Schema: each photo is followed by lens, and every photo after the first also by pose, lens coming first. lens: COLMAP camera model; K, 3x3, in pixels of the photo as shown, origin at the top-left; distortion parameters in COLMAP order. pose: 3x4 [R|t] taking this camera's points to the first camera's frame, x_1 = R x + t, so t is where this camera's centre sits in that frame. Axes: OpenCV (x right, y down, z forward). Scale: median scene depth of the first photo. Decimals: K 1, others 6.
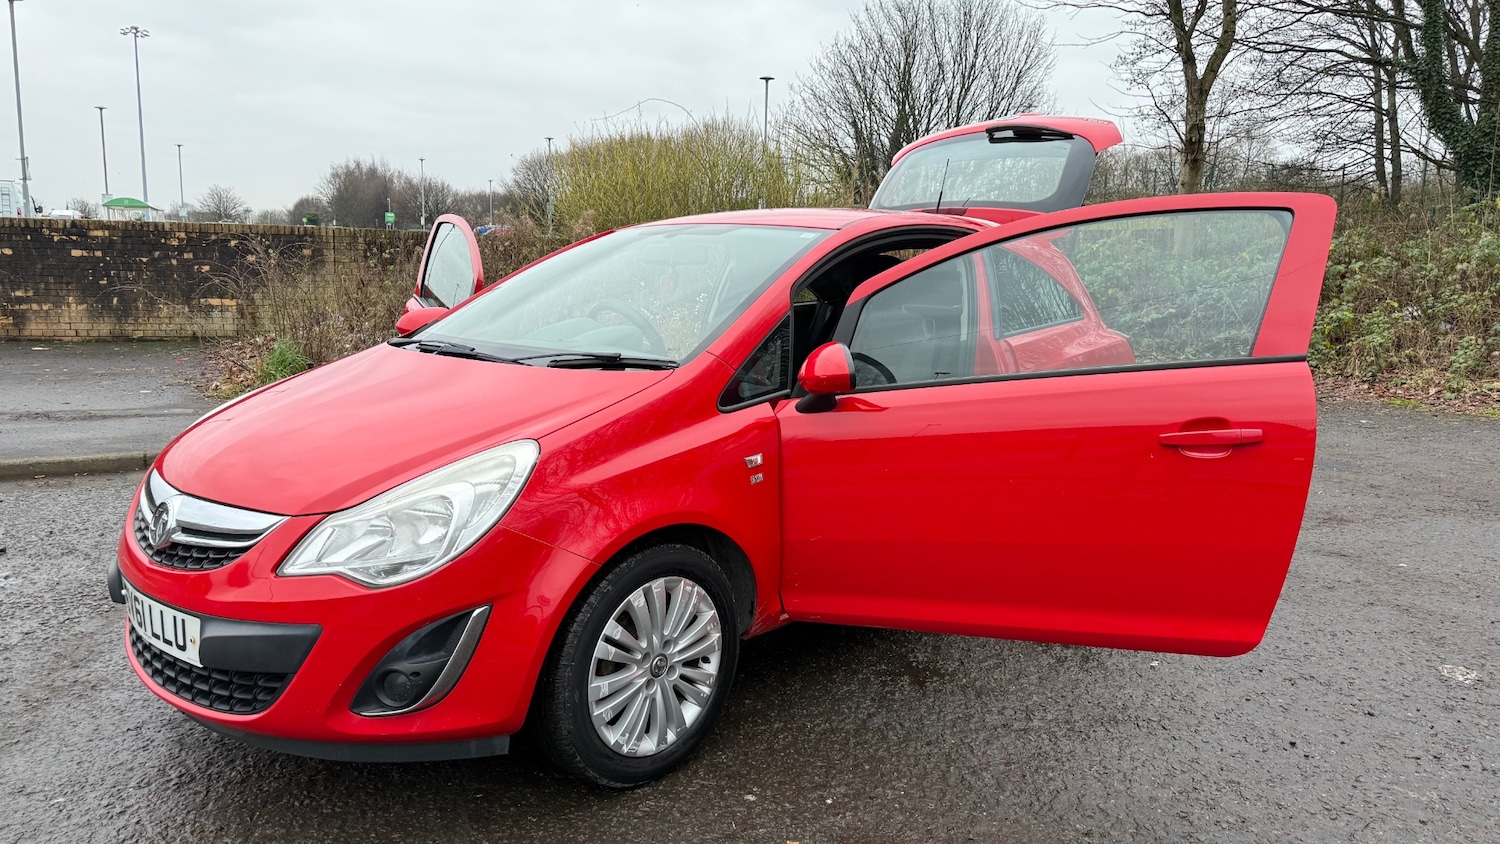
lens RADIAL K [[1070.9, 0, 750.7], [0, 1070.9, 414.6], [0, 0, 1]] dist [0.041223, -0.042825]
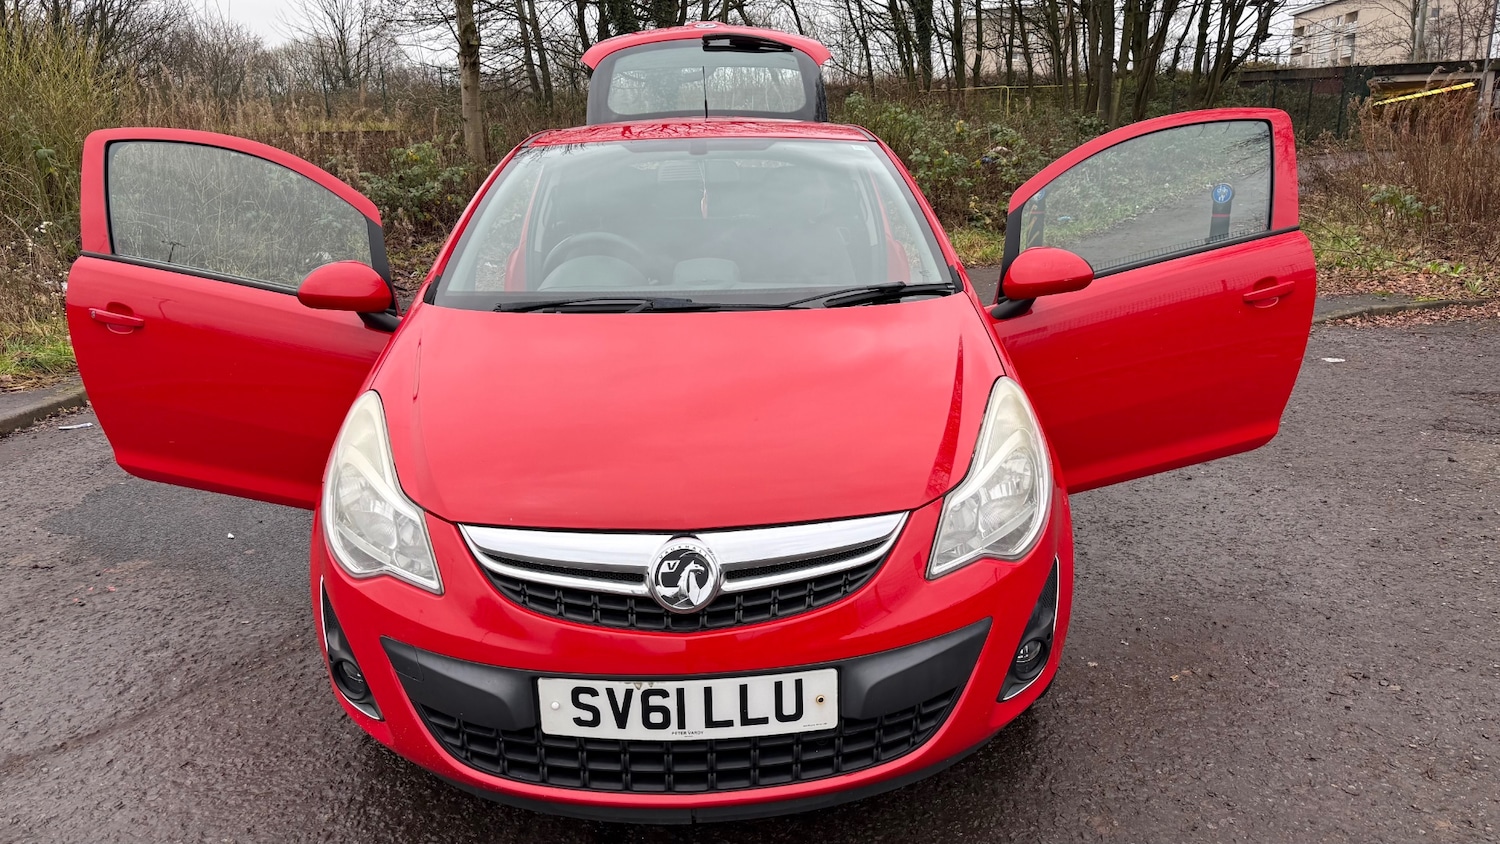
lens RADIAL K [[1070.9, 0, 753.0], [0, 1070.9, 427.2], [0, 0, 1]] dist [0.041223, -0.042825]
pose [[0.710148, -0.197084, 0.675906, -0.831023], [0.129127, 0.980196, 0.150141, -0.085730], [-0.692110, -0.019344, 0.721533, 0.383274]]
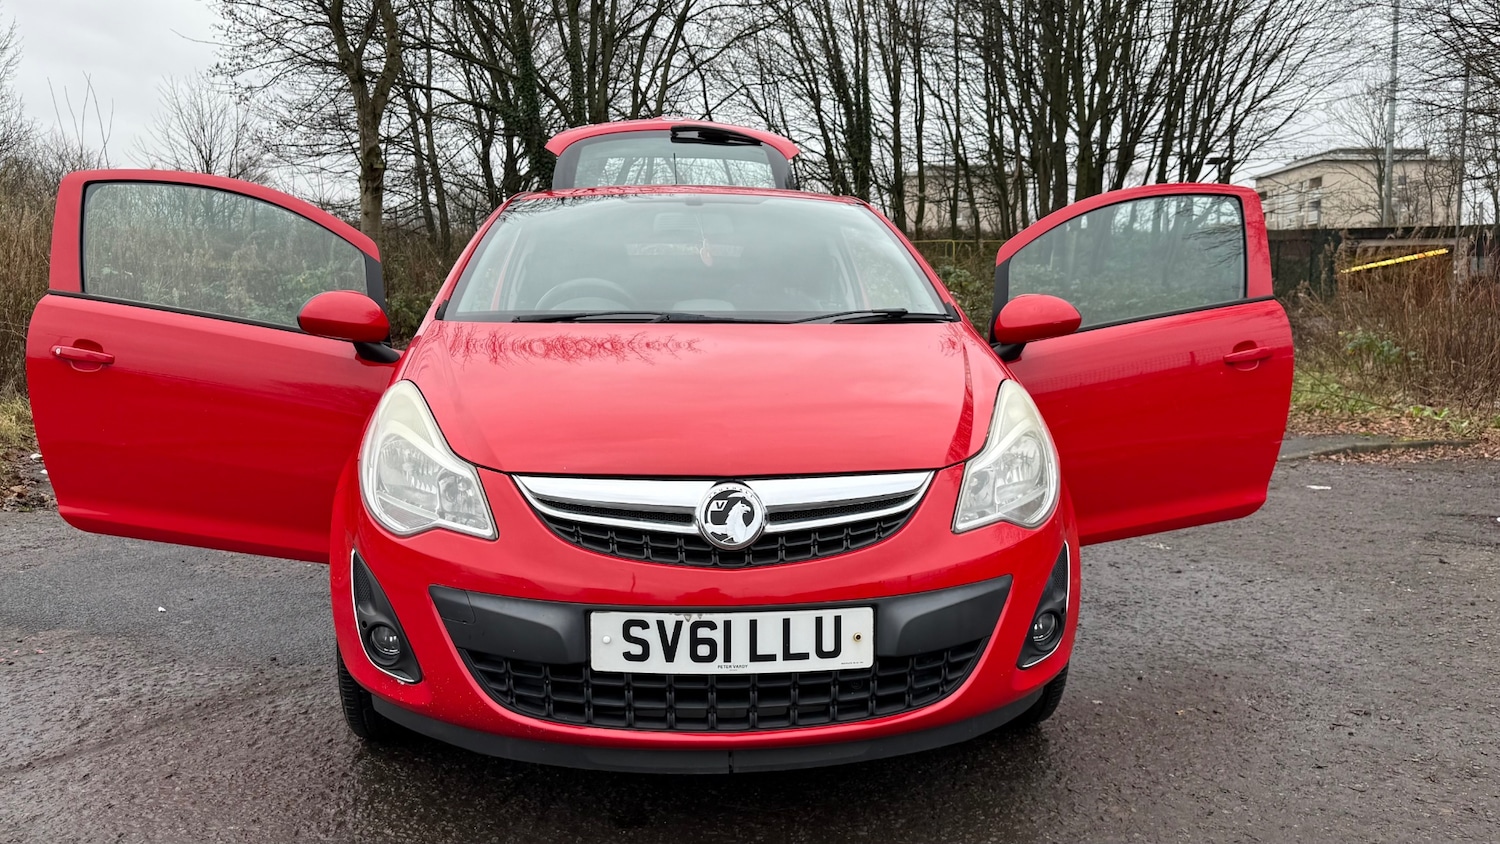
lens RADIAL K [[1248.9, 0, 742.1], [0, 1248.9, 419.9], [0, 0, 1]] dist [0.079811, -0.109747]
pose [[0.666570, -0.069925, 0.742155, -1.020561], [0.113350, 0.993521, -0.008198, 0.033678], [-0.736774, 0.089588, 0.670178, 0.328577]]
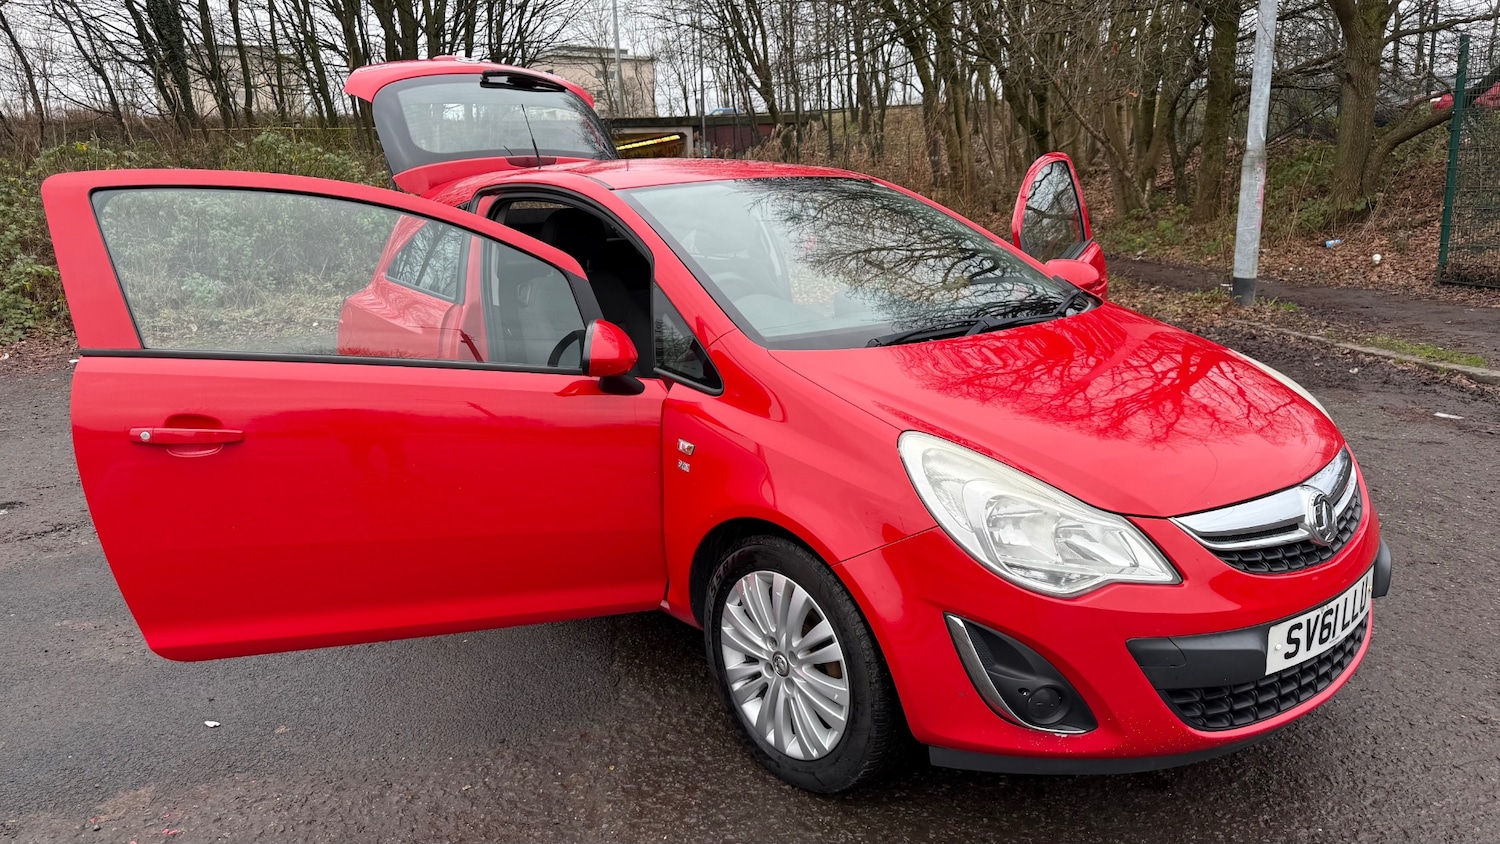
lens RADIAL K [[1070.9, 0, 750.1], [0, 1070.9, 429.2], [0, 0, 1]] dist [0.041223, -0.042825]
pose [[0.104979, -0.241774, 0.964637, -1.232707], [0.179271, 0.958707, 0.220779, -0.217610], [-0.978183, 0.149754, 0.143987, 1.127557]]
